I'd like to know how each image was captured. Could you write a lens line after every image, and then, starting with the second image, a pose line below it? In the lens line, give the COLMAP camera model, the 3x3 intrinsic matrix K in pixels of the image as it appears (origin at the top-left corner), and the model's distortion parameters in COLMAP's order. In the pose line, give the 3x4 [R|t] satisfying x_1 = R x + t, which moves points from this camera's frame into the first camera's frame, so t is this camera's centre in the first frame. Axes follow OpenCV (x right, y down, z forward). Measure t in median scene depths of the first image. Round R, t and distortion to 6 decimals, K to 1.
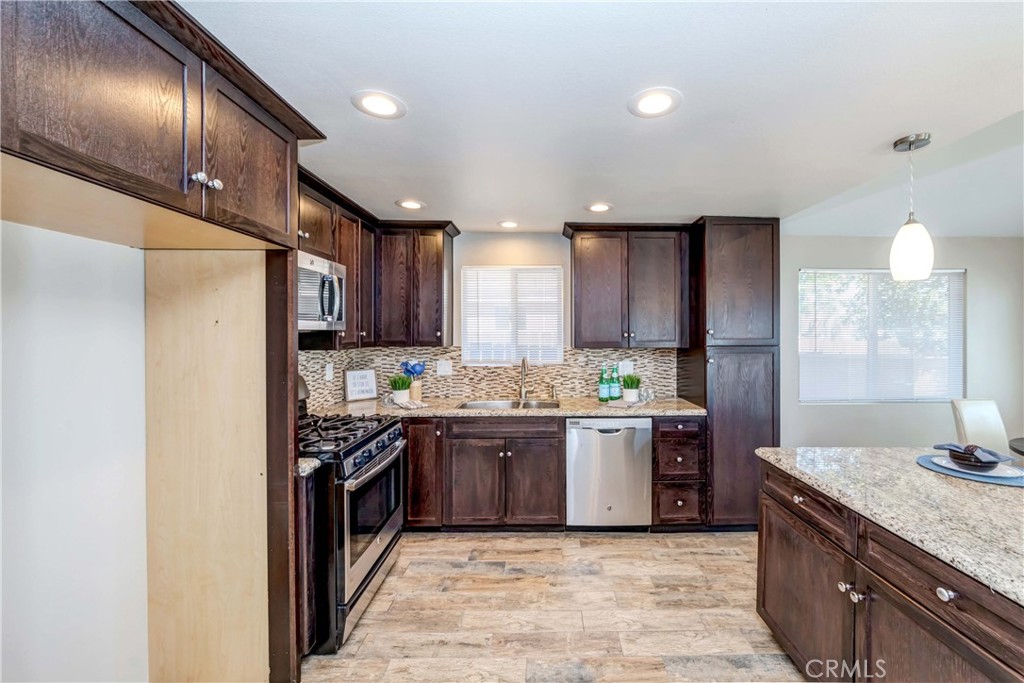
lens RADIAL K [[399.8, 0, 547.7], [0, 399.8, 334.6], [0, 0, 1]] dist [0.000125, -0.000034]
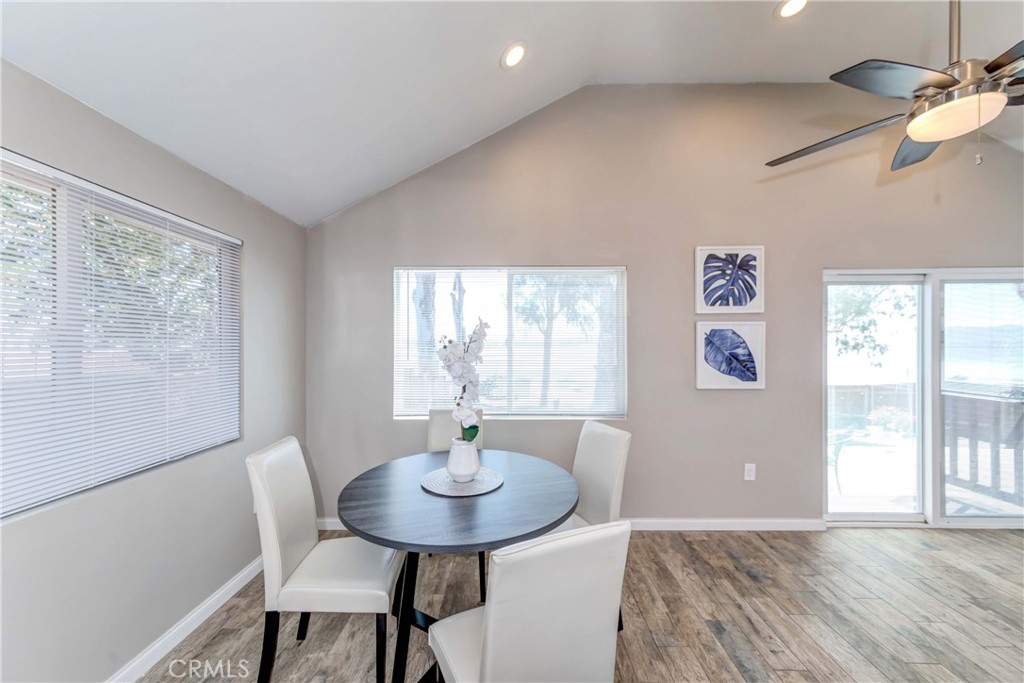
lens RADIAL K [[345.2, 0, 511.4], [0, 345.2, 344.2], [0, 0, 1]] dist [0.000597, -0.002402]
pose [[0.035729, 0.006411, 0.999341, 0.626555], [0.004962, 0.999966, -0.006592, 0.018597], [-0.999349, 0.005194, 0.035696, 0.678521]]
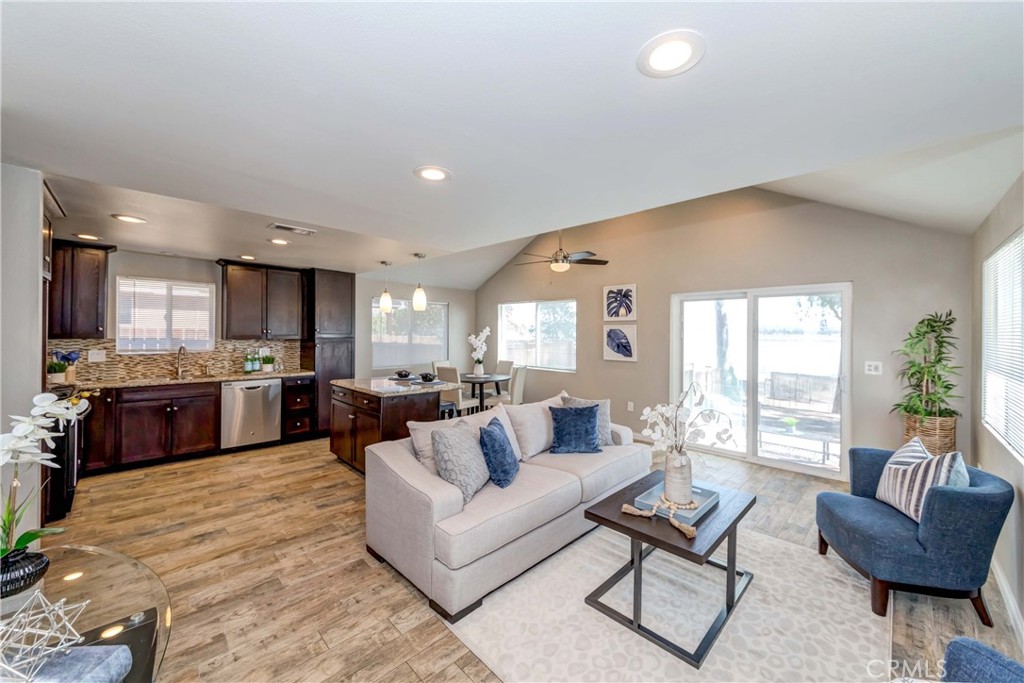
lens RADIAL K [[386.1, 0, 508.1], [0, 386.1, 334.4], [0, 0, 1]] dist [-0.000582, -0.000036]
pose [[0.724613, 0.005904, 0.689130, -0.182611], [-0.007150, 0.999974, -0.001049, 0.008712], [-0.689119, -0.004168, 0.724637, -0.889666]]
